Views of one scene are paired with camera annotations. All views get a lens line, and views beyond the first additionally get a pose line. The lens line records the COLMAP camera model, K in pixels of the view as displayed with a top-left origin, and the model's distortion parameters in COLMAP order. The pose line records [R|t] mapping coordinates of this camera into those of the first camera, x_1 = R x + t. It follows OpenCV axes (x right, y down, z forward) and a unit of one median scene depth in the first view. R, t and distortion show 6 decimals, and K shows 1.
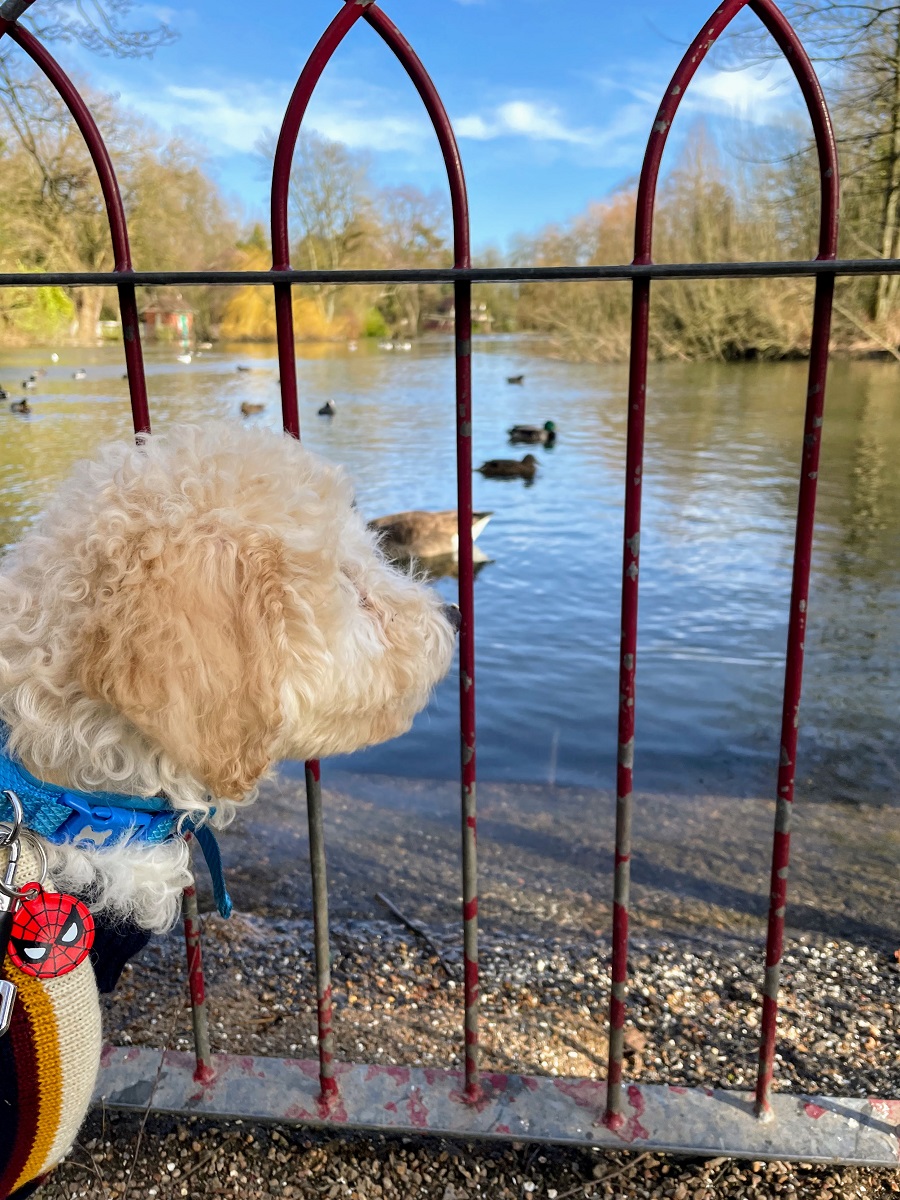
lens RADIAL K [[923.4, 0, 450.0], [0, 923.4, 600.0], [0, 0, 1]] dist [0.078745, -0.113156]
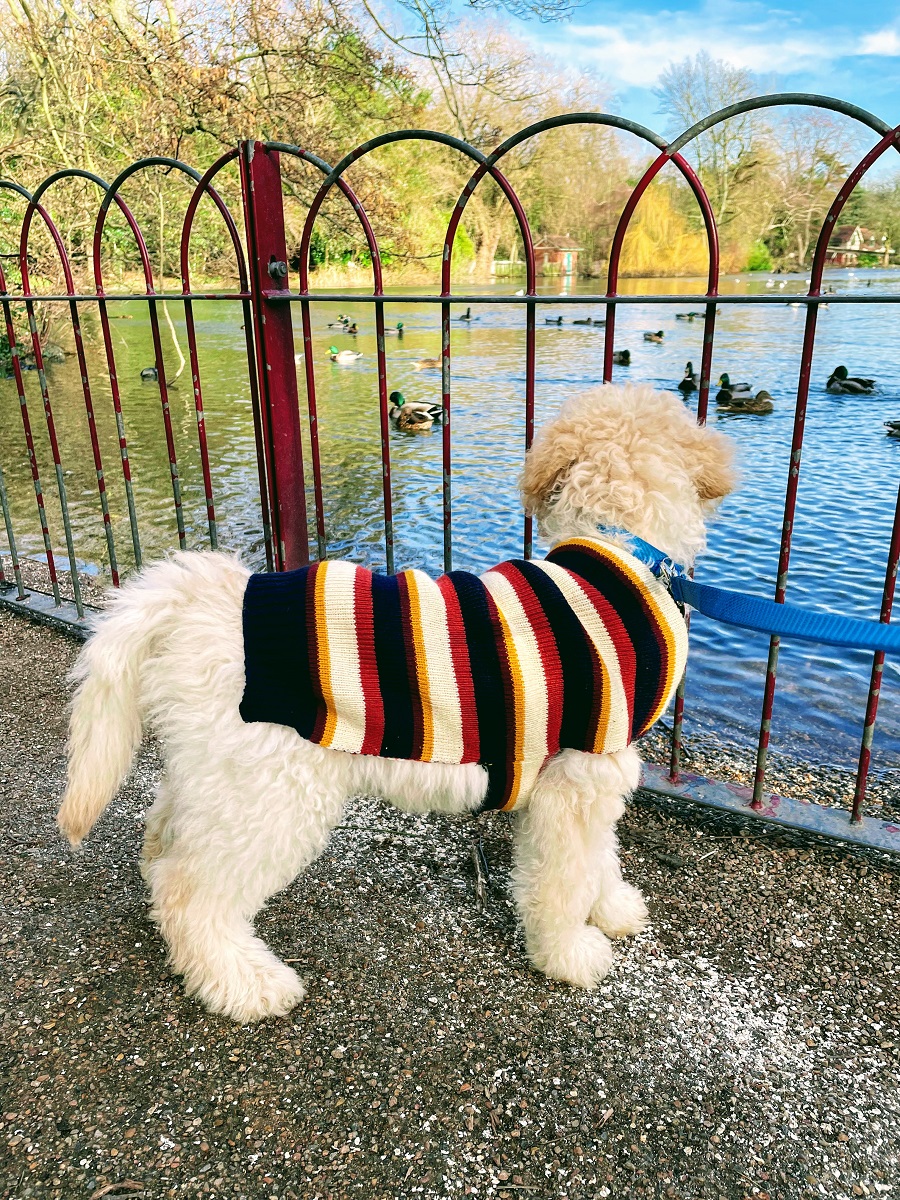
lens RADIAL K [[923.4, 0, 450.0], [0, 923.4, 600.0], [0, 0, 1]] dist [0.078745, -0.113156]
pose [[0.926061, 0.124896, -0.356107, 0.203883], [-0.100510, 0.991190, 0.086258, 0.098236], [0.363743, -0.044087, 0.930456, -0.695640]]
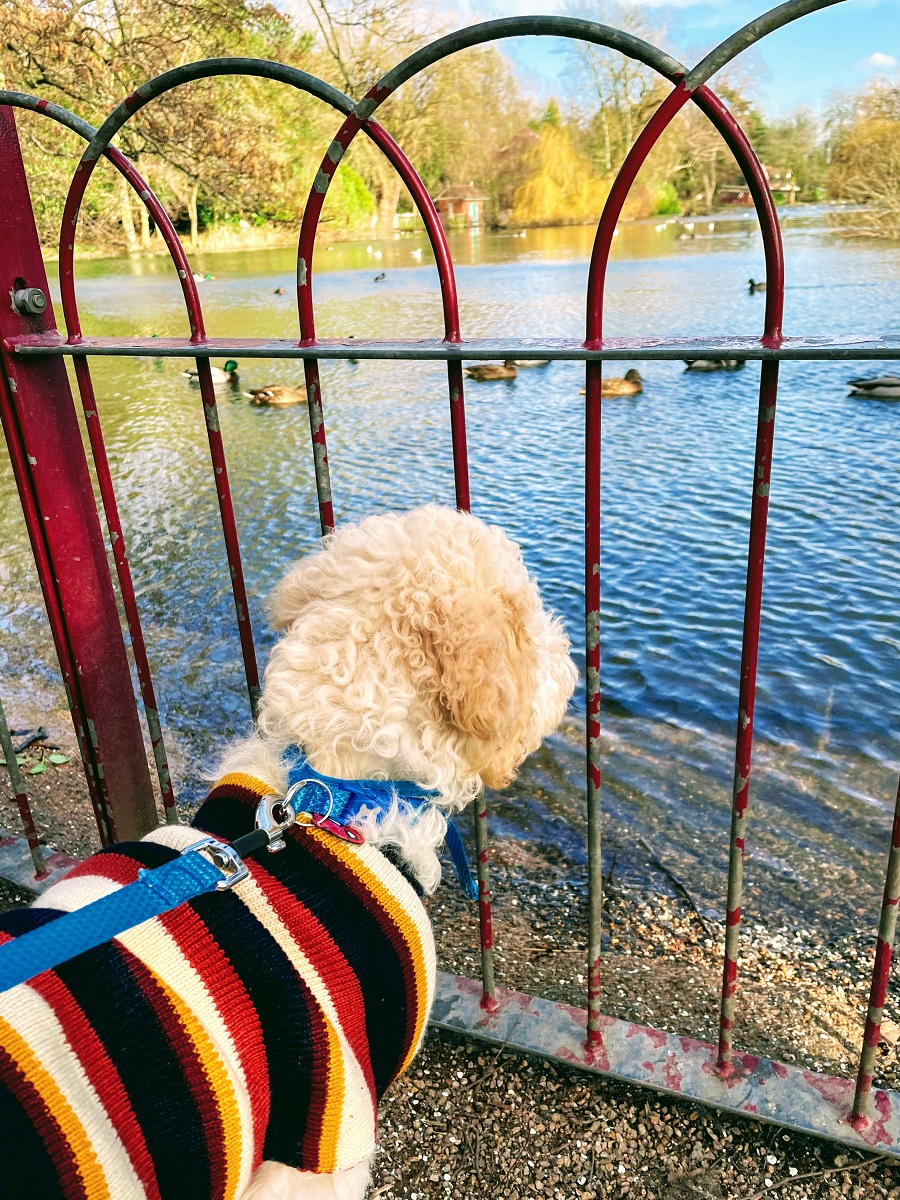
lens RADIAL K [[914.5, 0, 463.6], [0, 914.5, 589.3], [0, 0, 1]] dist [0.069316, -0.088932]
pose [[0.961330, 0.068091, -0.266850, -0.018018], [-0.036596, 0.991944, 0.121274, -0.152347], [0.272958, -0.106819, 0.956077, -0.068202]]
